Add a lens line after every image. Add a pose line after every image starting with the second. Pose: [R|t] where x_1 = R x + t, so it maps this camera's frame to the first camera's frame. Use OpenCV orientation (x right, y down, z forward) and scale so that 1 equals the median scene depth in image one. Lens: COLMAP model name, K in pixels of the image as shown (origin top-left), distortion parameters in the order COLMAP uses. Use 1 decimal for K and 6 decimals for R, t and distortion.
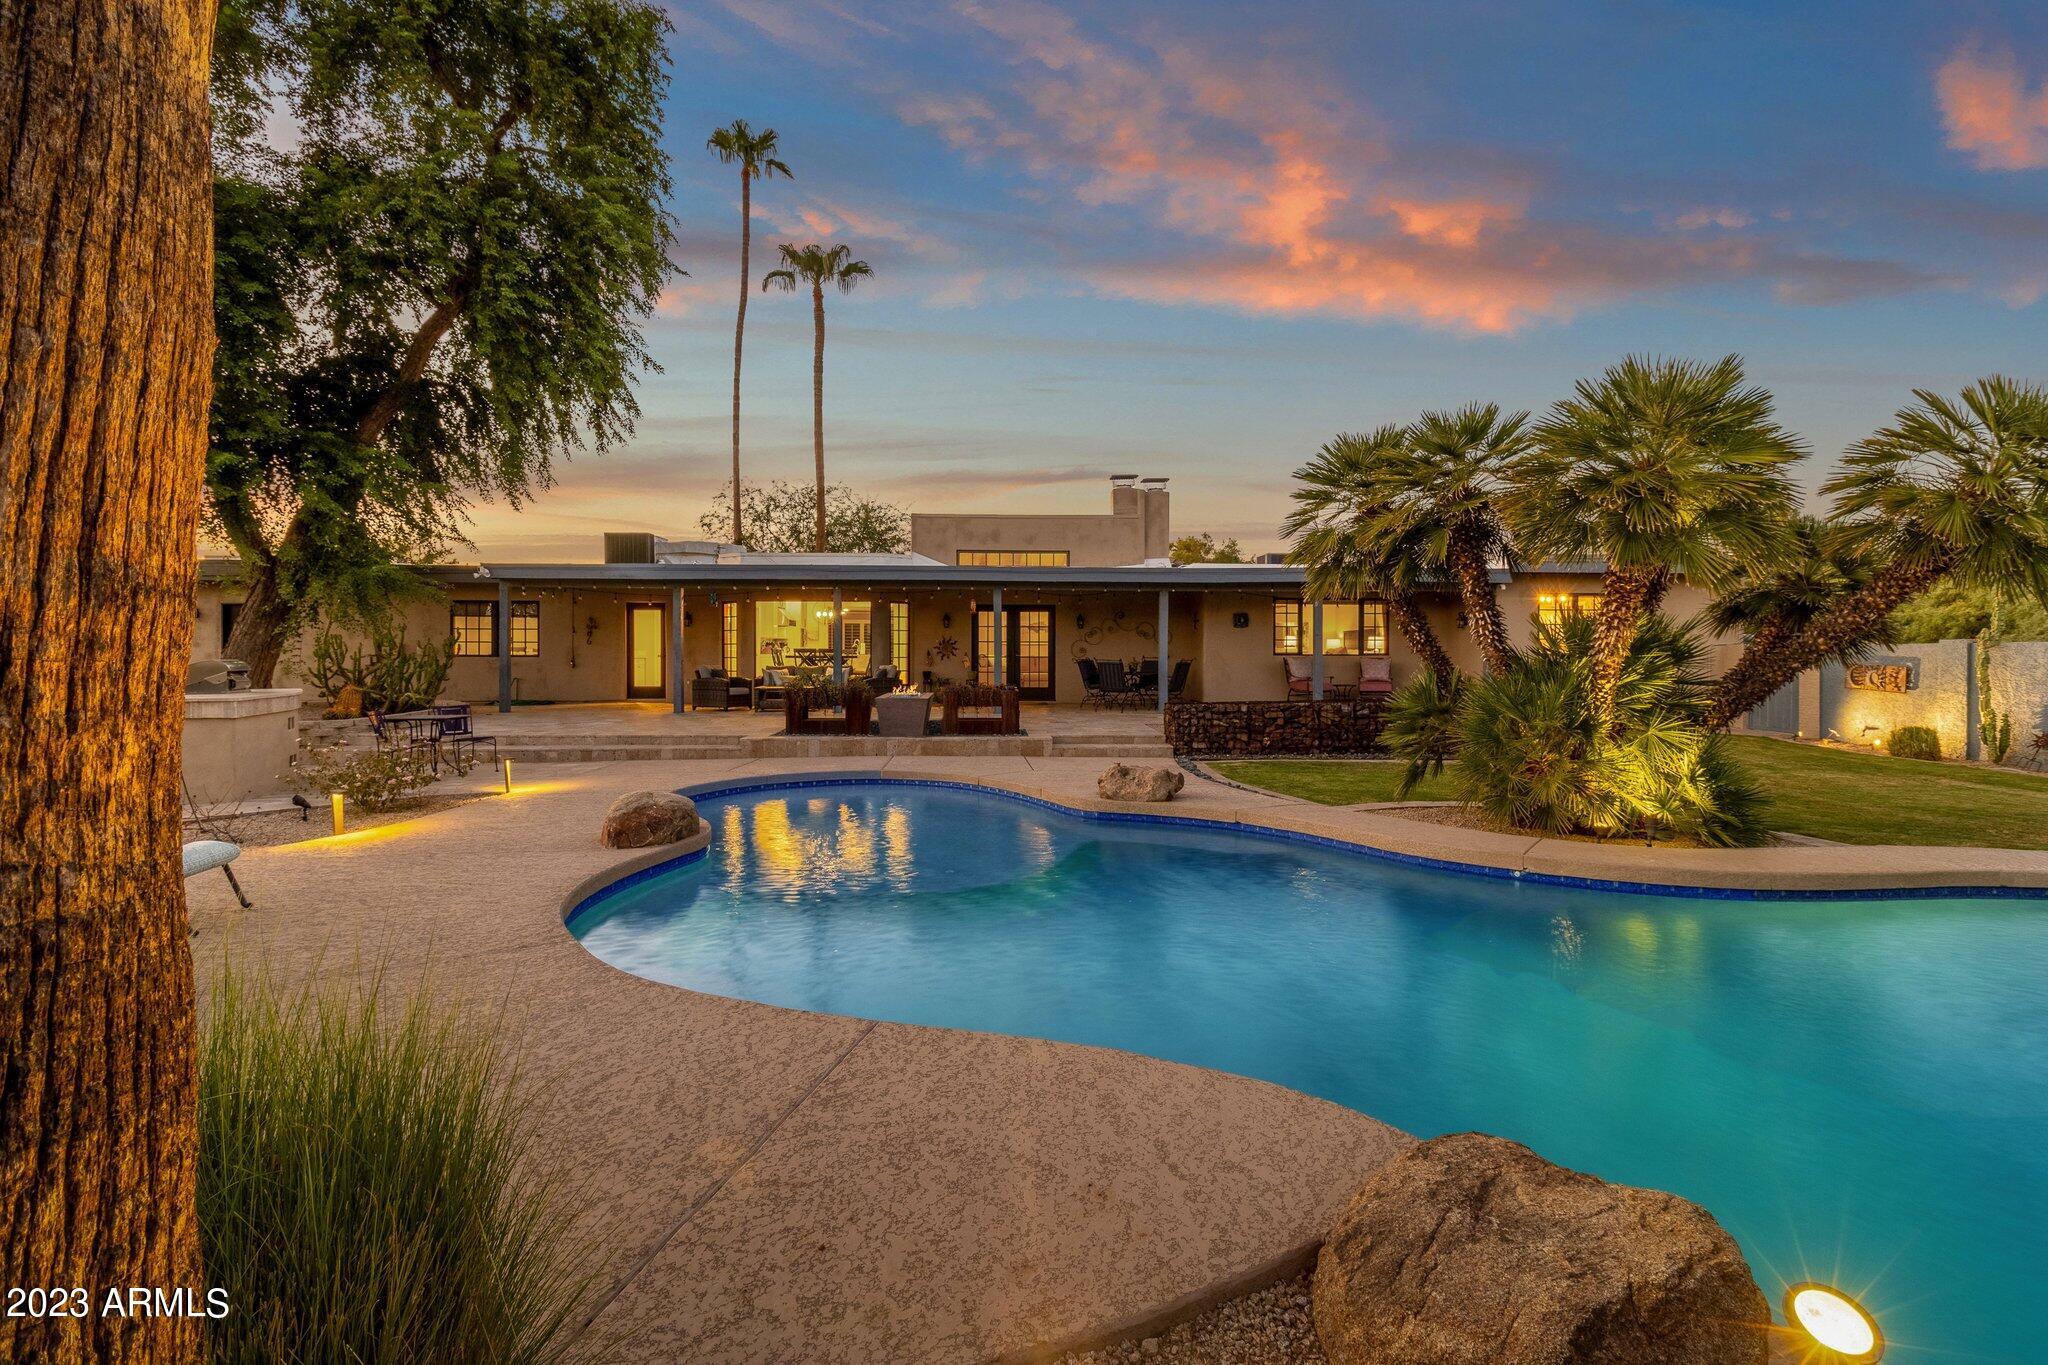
lens RADIAL K [[935.9, 0, 1025.8], [0, 935.9, 664.7], [0, 0, 1]] dist [-0.000096, -0.000230]
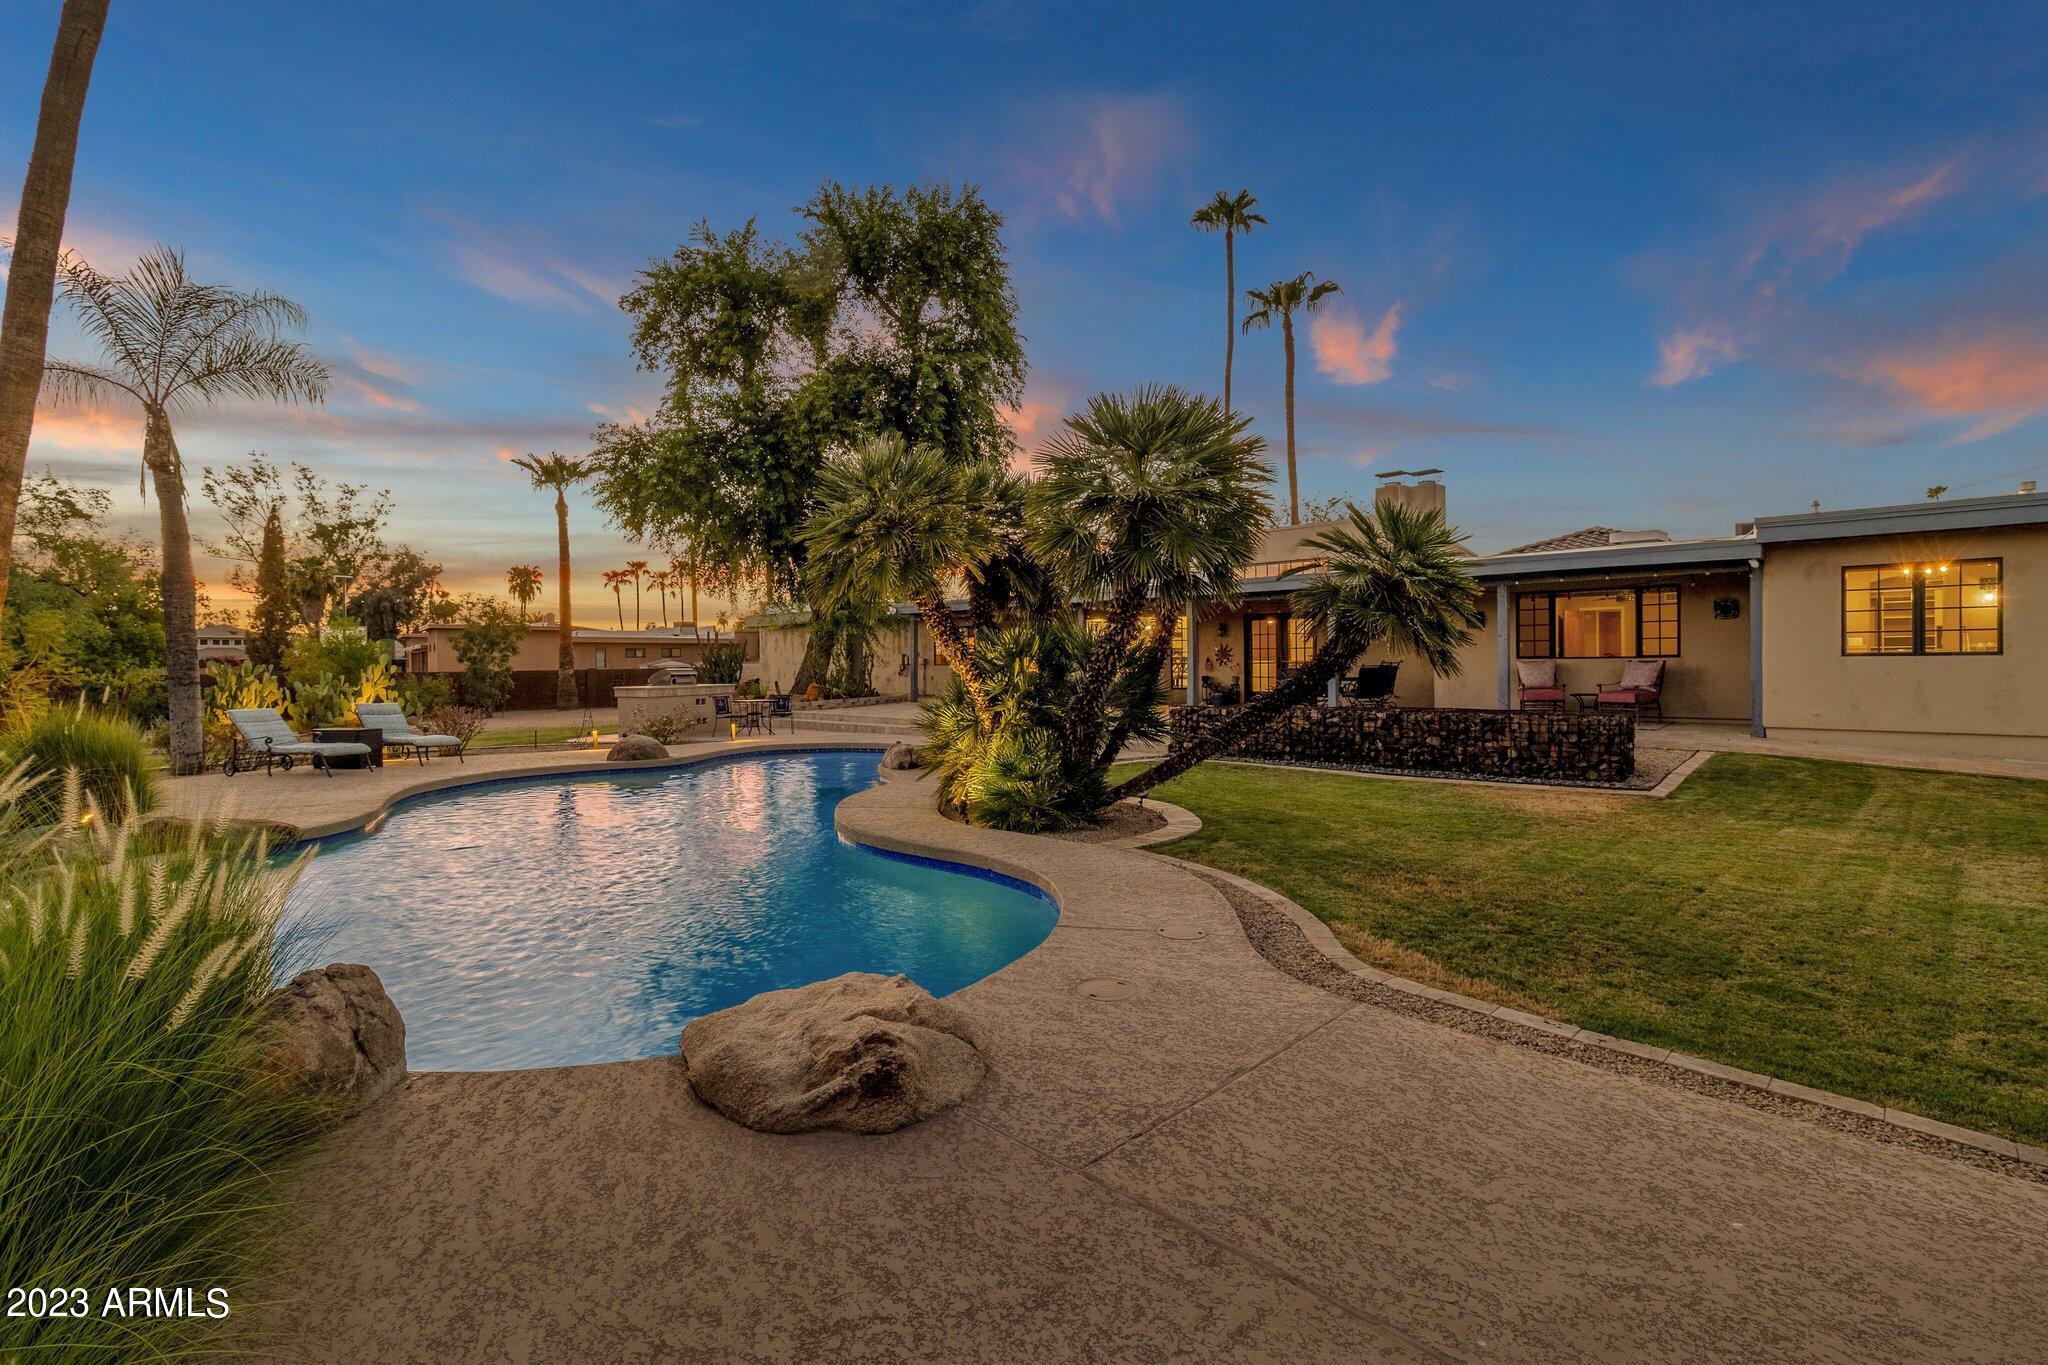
lens RADIAL K [[935.9, 0, 1025.8], [0, 935.9, 664.7], [0, 0, 1]] dist [-0.000096, -0.000230]
pose [[0.689369, -0.005695, -0.724388, 0.547576], [0.003074, 0.999983, -0.004936, -0.001680], [0.724403, 0.001176, 0.689375, 0.068799]]
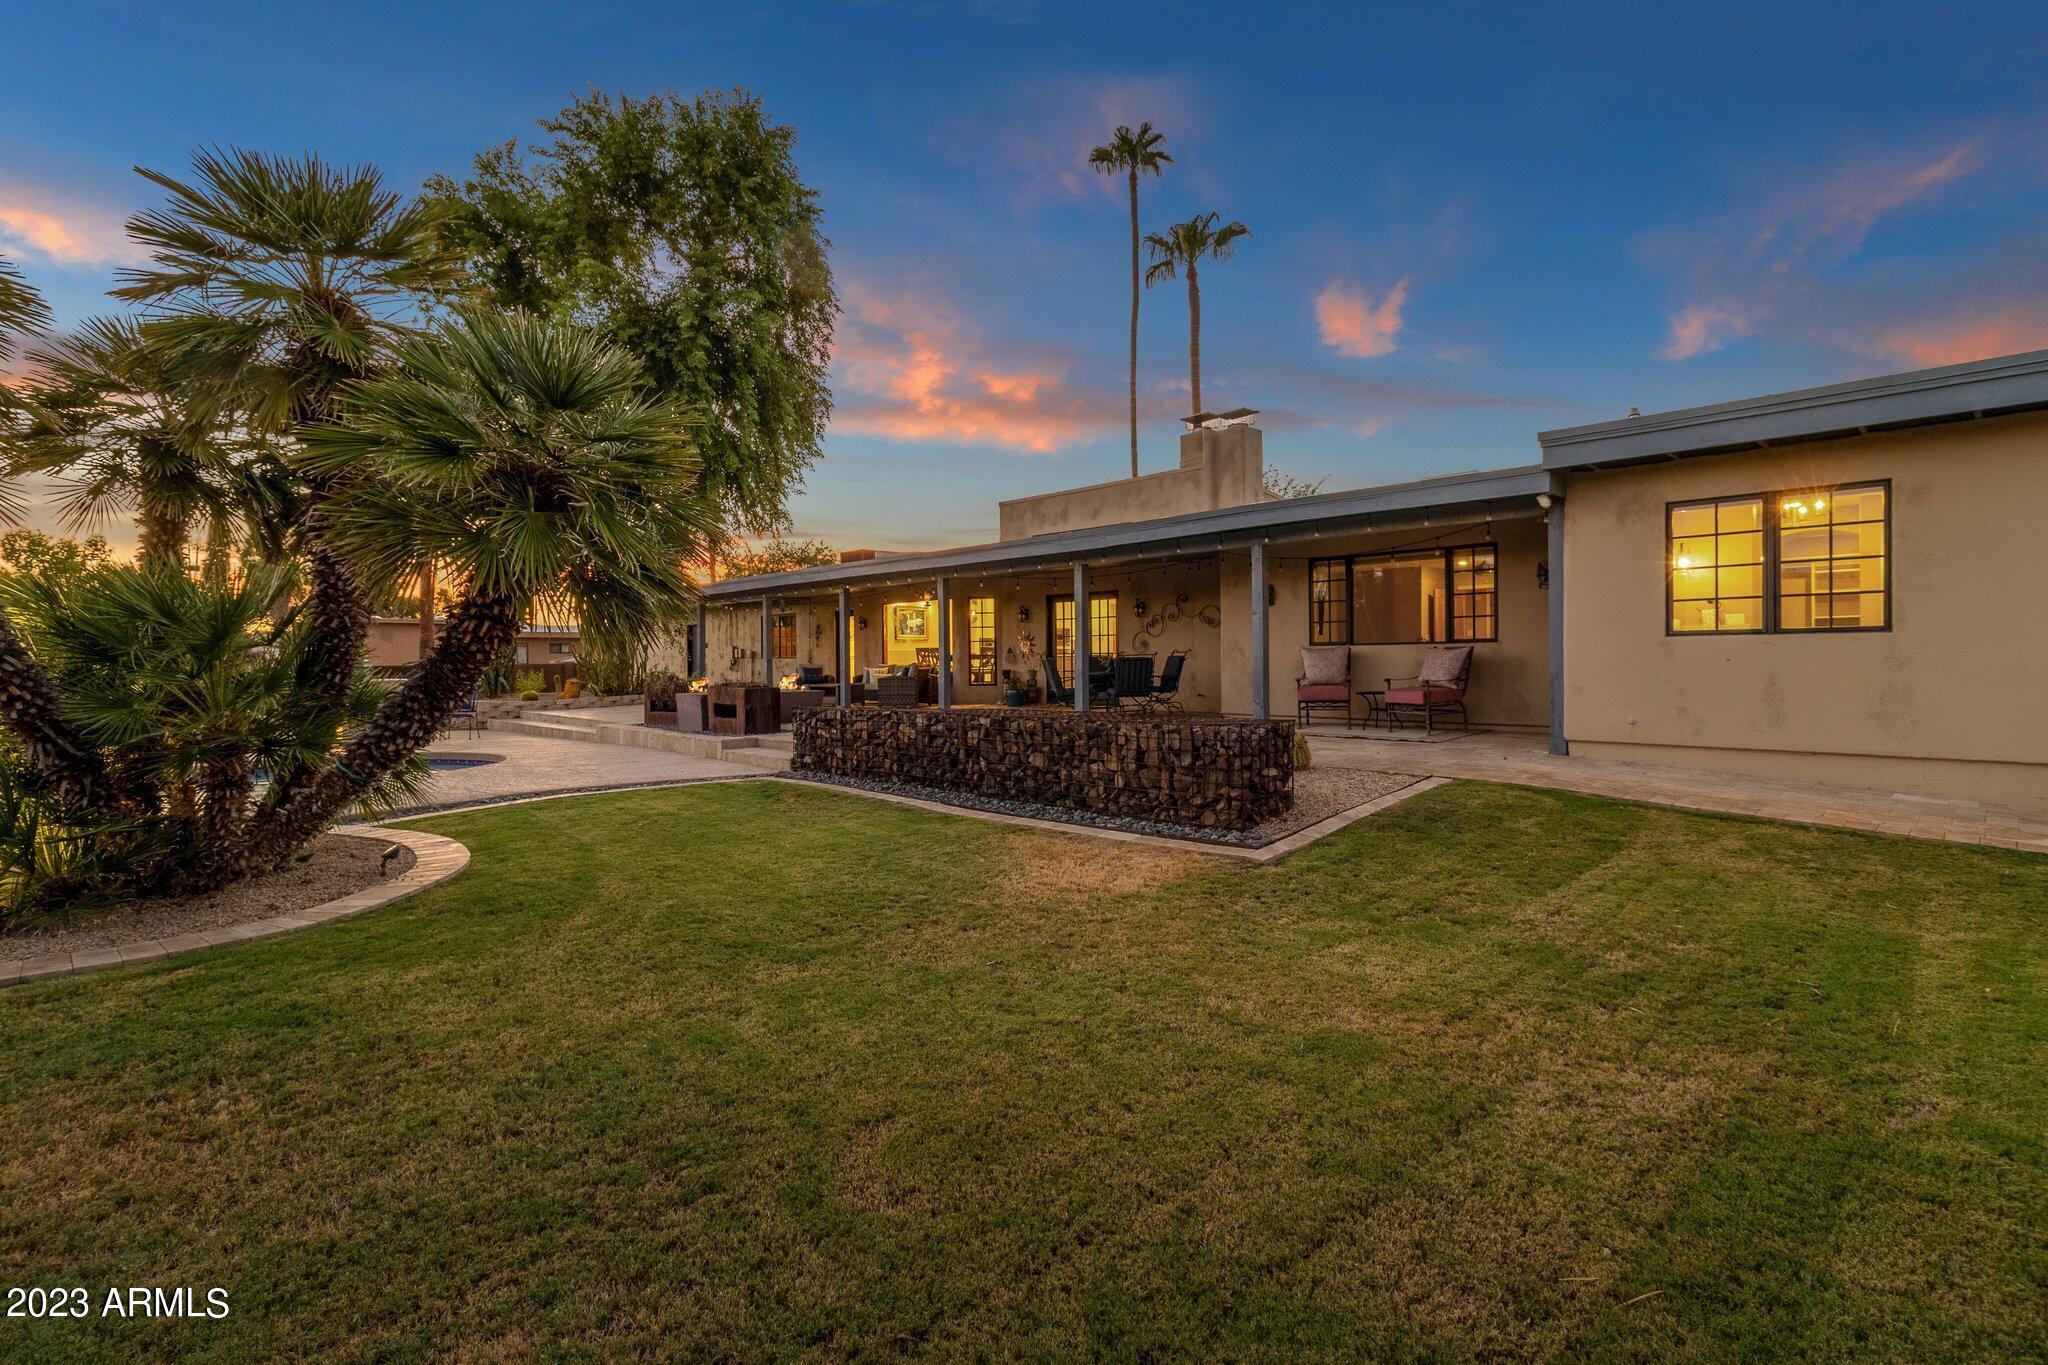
lens RADIAL K [[935.9, 0, 1025.8], [0, 935.9, 664.7], [0, 0, 1]] dist [-0.000096, -0.000230]
pose [[0.662838, -0.003657, -0.748754, 0.593187], [0.002025, 0.999993, -0.003092, 0.004639], [0.748760, 0.000533, 0.662841, 0.389254]]
